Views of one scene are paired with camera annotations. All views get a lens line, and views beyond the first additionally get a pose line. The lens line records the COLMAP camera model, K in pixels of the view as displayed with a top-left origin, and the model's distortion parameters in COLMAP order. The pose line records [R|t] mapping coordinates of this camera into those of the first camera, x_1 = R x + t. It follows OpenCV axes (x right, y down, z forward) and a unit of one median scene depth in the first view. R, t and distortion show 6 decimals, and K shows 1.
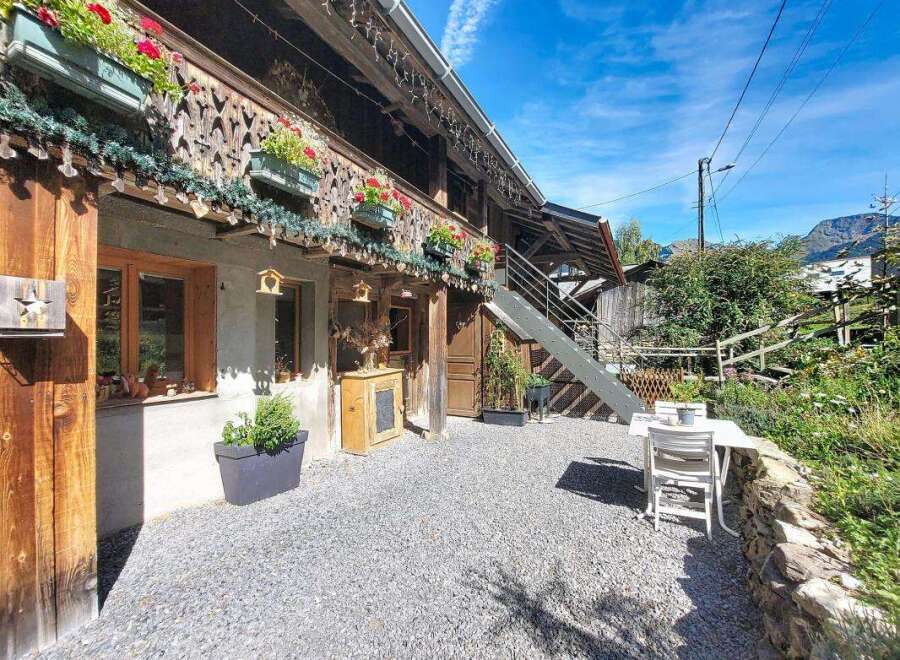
lens RADIAL K [[367.0, 0, 450.0], [0, 367.0, 330.0], [0, 0, 1]] dist [-0.000258, -0.000033]
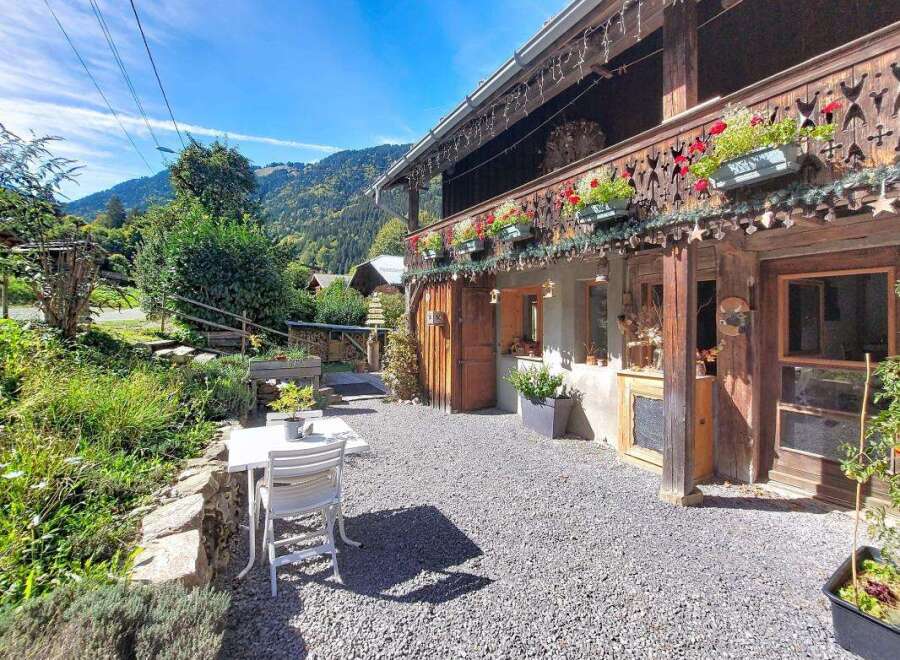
lens RADIAL K [[367.0, 0, 450.0], [0, 367.0, 330.0], [0, 0, 1]] dist [-0.000258, -0.000033]
pose [[-0.535477, 0.001109, -0.844549, 0.903256], [-0.011385, 0.999899, 0.008532, 0.019905], [0.844473, 0.014184, -0.535410, 1.340140]]
